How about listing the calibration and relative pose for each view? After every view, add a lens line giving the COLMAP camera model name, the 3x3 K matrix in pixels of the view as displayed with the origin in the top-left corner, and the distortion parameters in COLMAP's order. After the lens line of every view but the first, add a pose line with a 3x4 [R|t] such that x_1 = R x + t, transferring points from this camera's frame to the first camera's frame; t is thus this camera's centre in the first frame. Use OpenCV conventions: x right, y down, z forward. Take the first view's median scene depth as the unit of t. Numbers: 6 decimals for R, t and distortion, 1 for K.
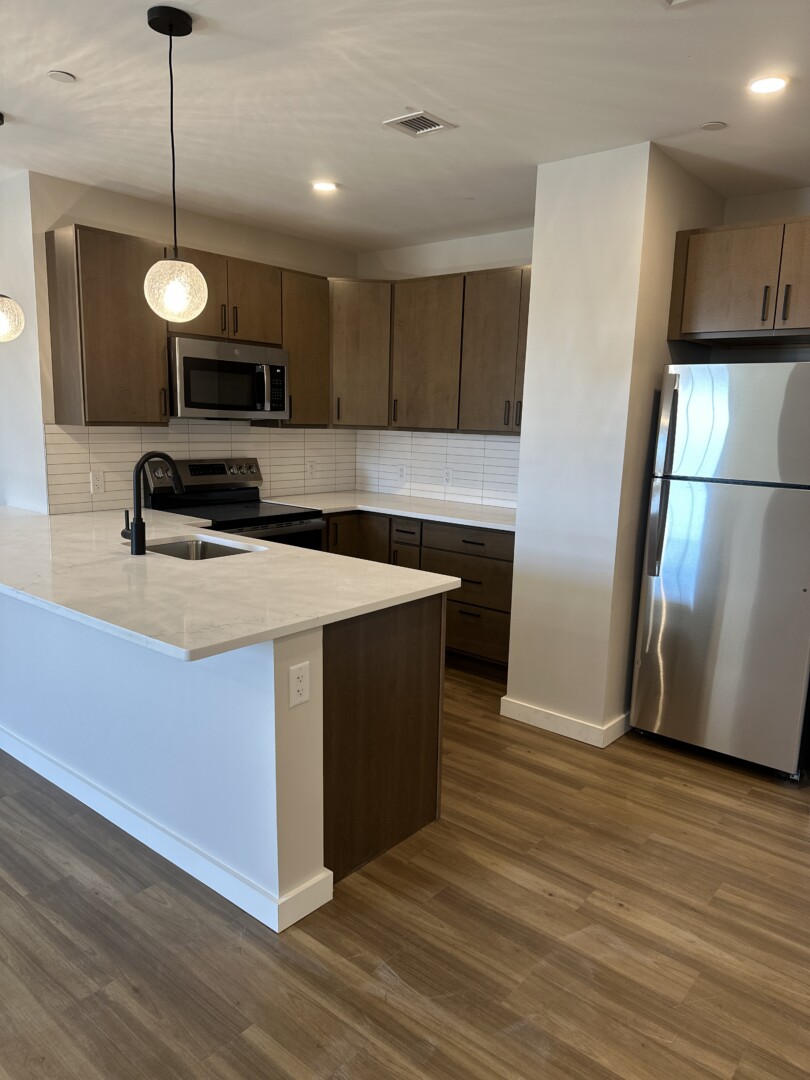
lens RADIAL K [[762.8, 0, 405.0], [0, 762.8, 540.0], [0, 0, 1]] dist [-0.001857, 0.001970]
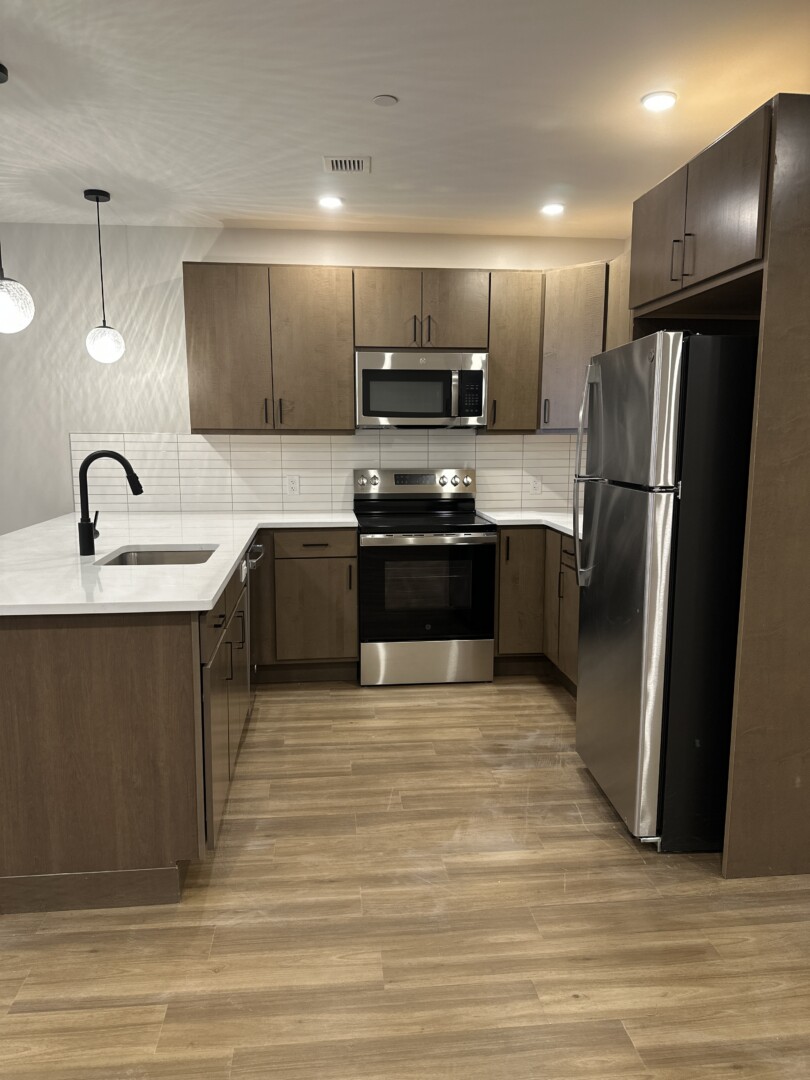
lens RADIAL K [[762.8, 0, 405.0], [0, 762.8, 540.0], [0, 0, 1]] dist [-0.001857, 0.001970]
pose [[0.709885, 0.075252, -0.700286, 0.460780], [-0.087082, 0.996025, 0.018757, -0.026515], [0.698914, 0.047667, 0.713616, 0.267336]]
